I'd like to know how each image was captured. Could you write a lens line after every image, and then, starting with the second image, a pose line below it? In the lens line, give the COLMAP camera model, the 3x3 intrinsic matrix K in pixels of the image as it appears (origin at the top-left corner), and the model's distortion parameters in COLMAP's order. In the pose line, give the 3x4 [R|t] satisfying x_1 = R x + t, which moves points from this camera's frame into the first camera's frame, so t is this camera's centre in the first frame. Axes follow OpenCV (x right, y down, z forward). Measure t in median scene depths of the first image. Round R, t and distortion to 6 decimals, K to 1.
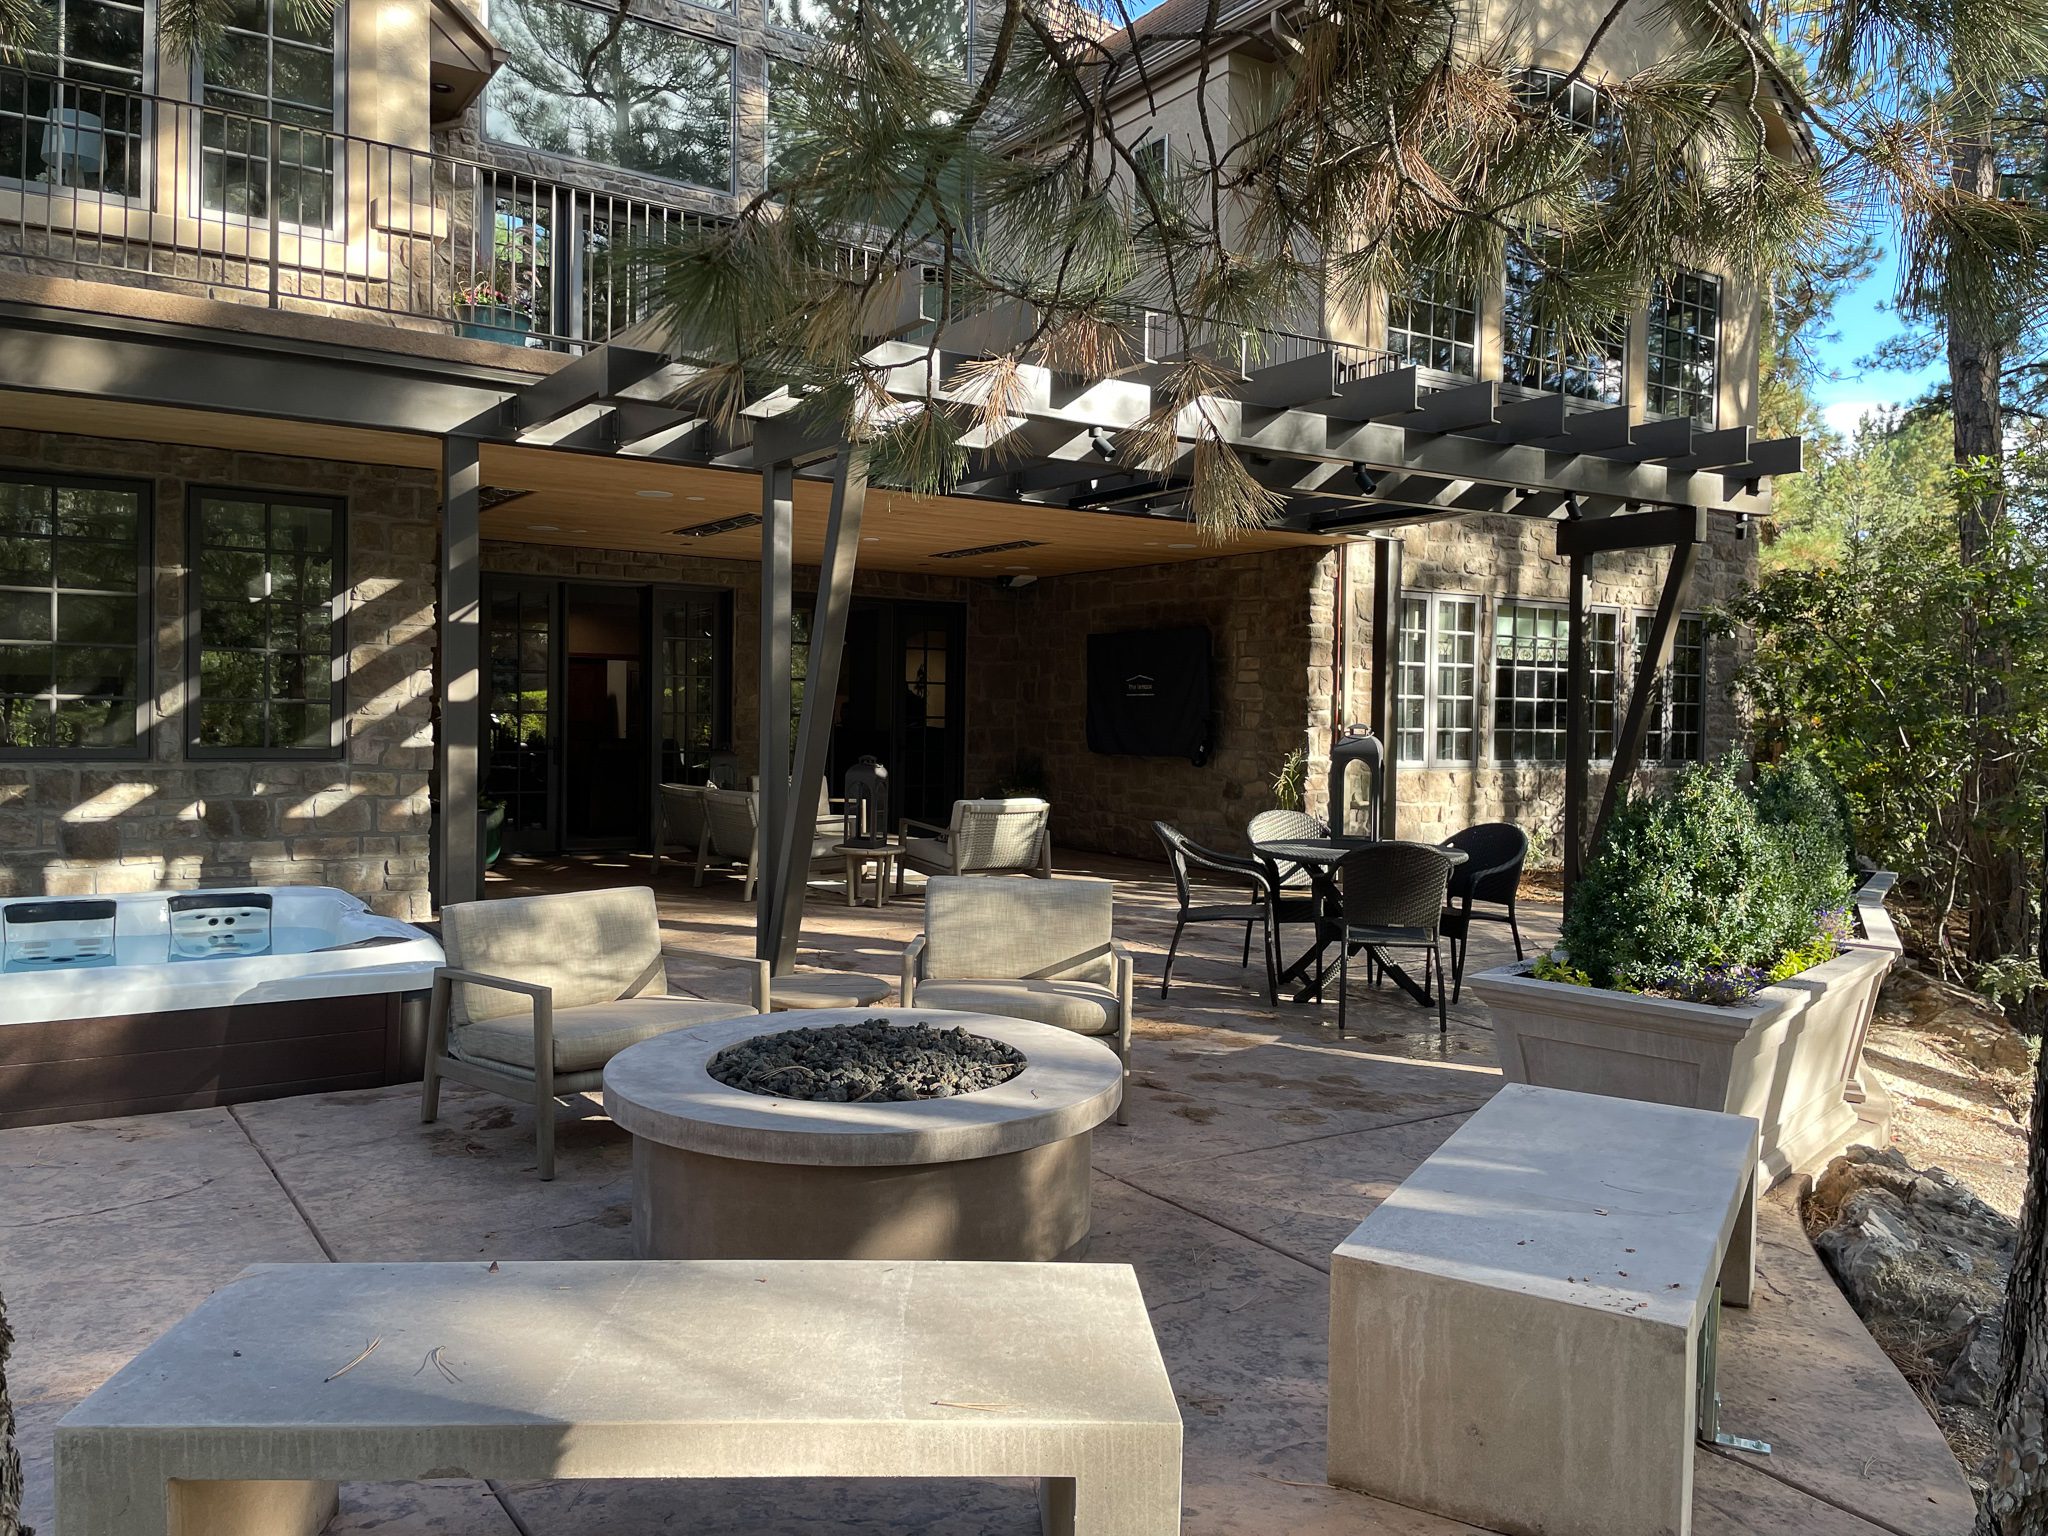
lens RADIAL K [[1523.0, 0, 1017.7], [0, 1523.0, 753.6], [0, 0, 1]] dist [0.110232, -0.147360]
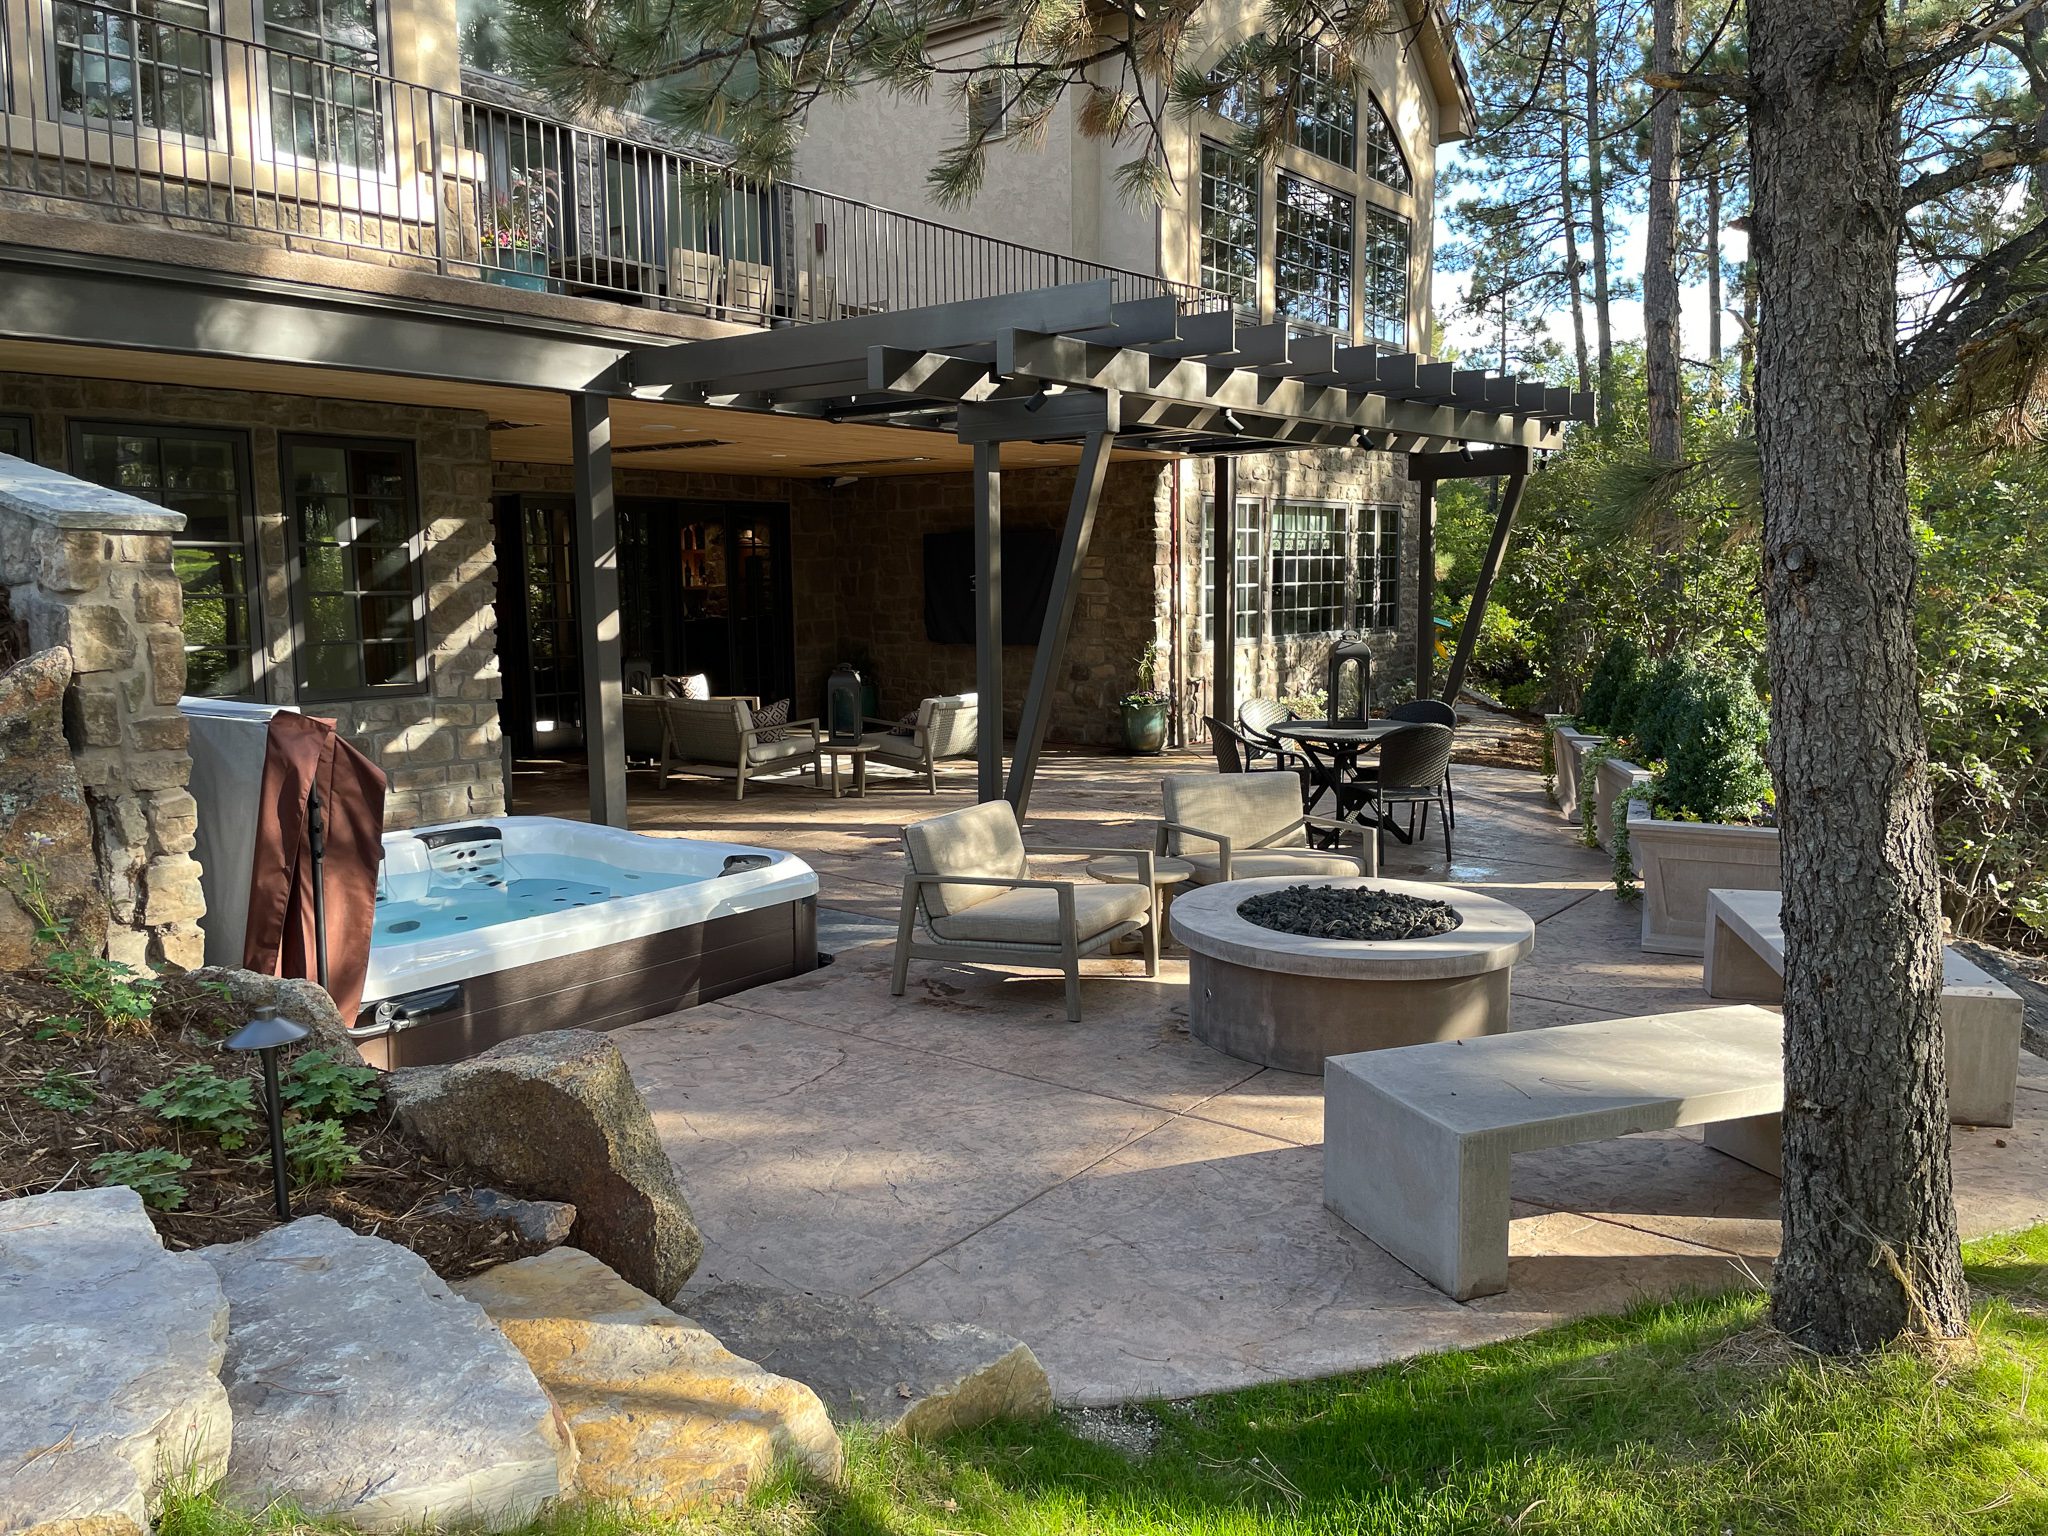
lens RADIAL K [[1523.0, 0, 1017.7], [0, 1523.0, 753.6], [0, 0, 1]] dist [0.110232, -0.147360]
pose [[0.951318, -0.062770, 0.301750, -0.372546], [0.033752, 0.994371, 0.100438, -0.047567], [-0.306356, -0.085364, 0.948082, -0.118386]]
